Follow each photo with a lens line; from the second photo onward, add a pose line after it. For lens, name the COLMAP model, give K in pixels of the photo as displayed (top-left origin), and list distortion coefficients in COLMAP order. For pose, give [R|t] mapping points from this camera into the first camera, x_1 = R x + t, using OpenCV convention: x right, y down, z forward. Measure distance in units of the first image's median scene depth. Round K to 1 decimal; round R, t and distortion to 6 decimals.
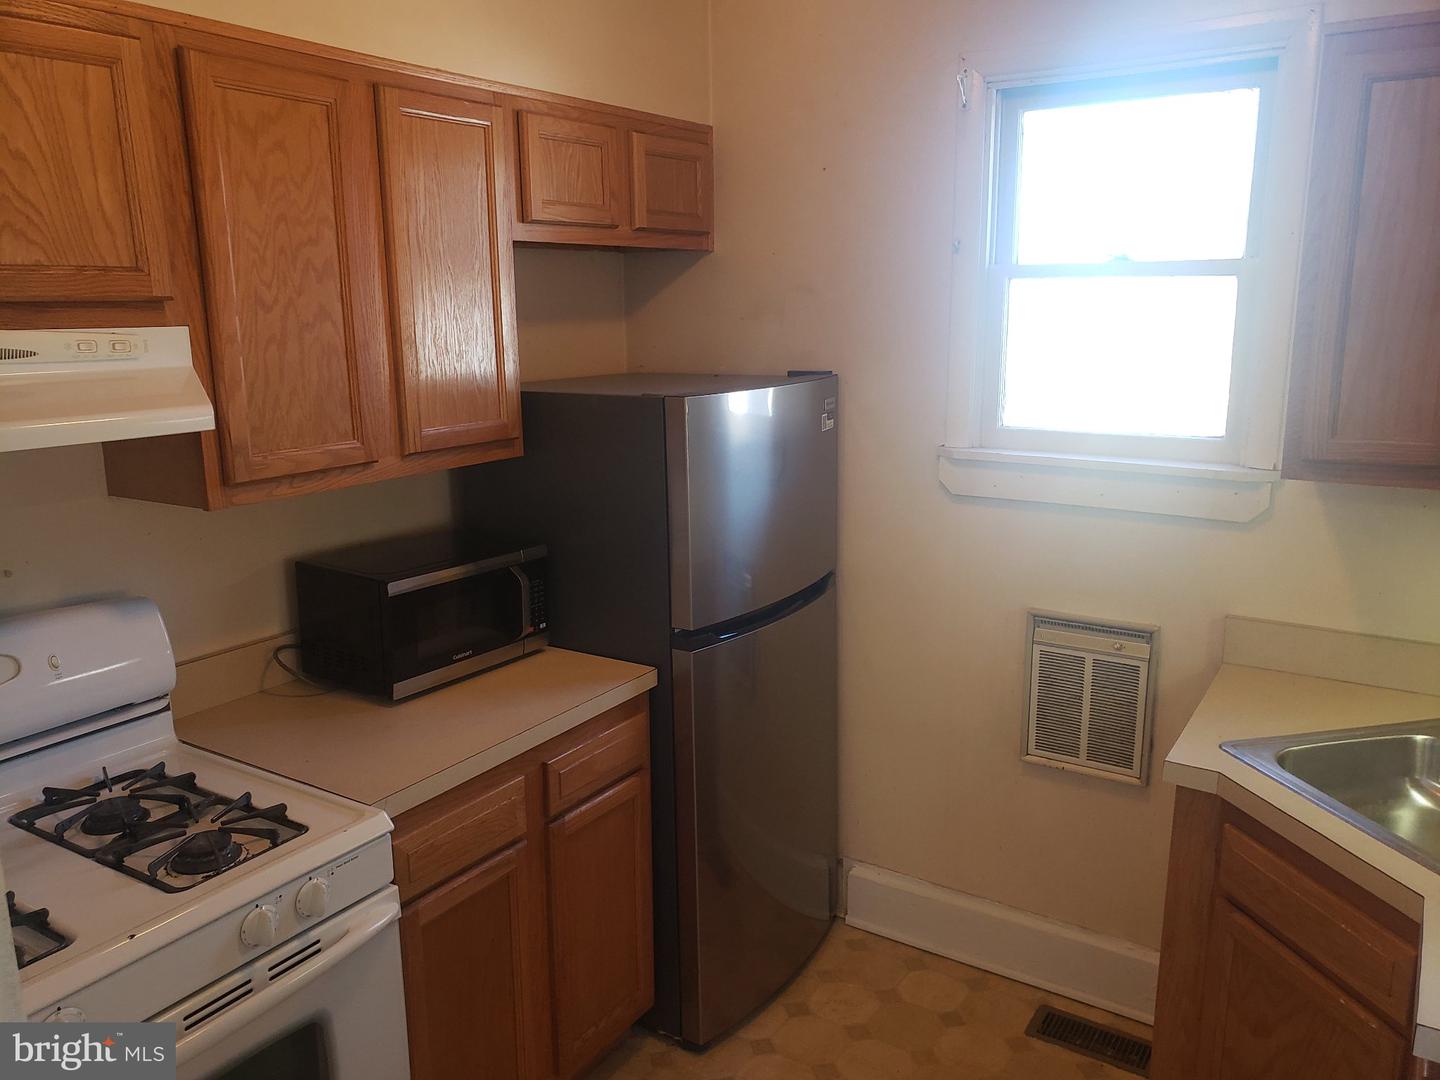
lens RADIAL K [[1095.0, 0, 712.1], [0, 1095.0, 536.7], [0, 0, 1]] dist [0.015078, 0.006944]
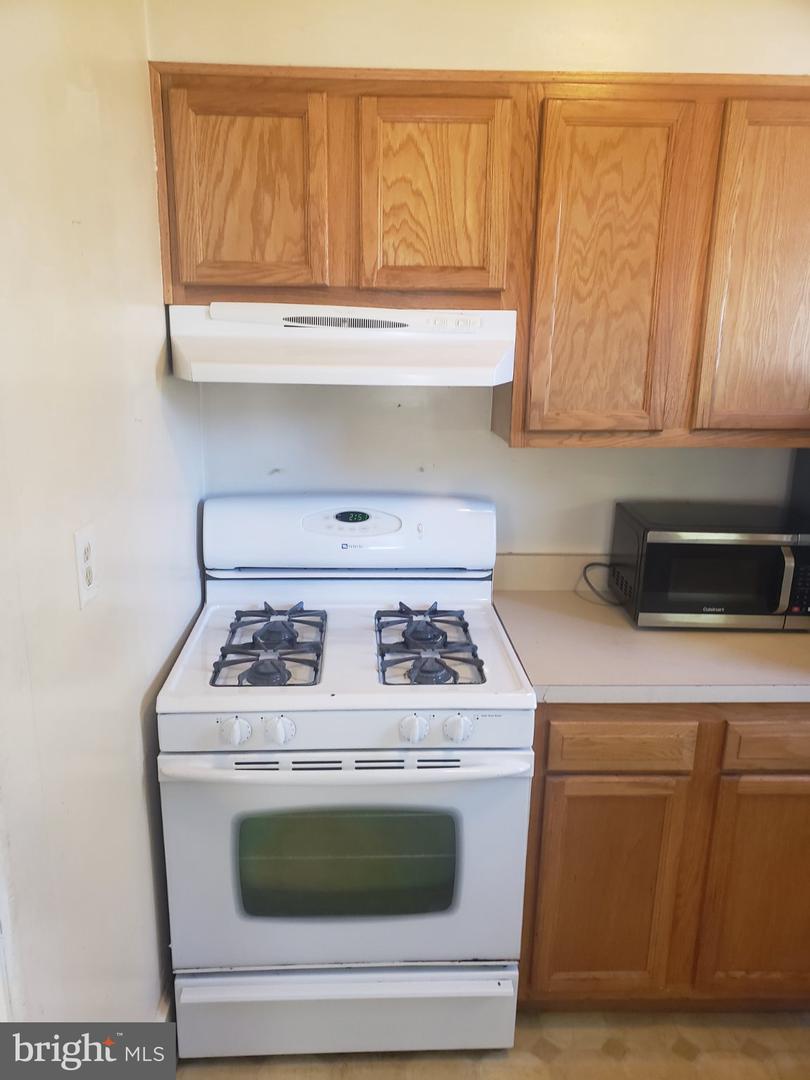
lens RADIAL K [[821.3, 0, 402.3], [0, 821.3, 545.9], [0, 0, 1]] dist [0.015078, 0.006944]
pose [[0.586361, 0.234135, -0.775475, 0.290987], [-0.190055, 0.970360, 0.149270, -0.029621], [0.787439, 0.059857, 0.613479, 0.252175]]
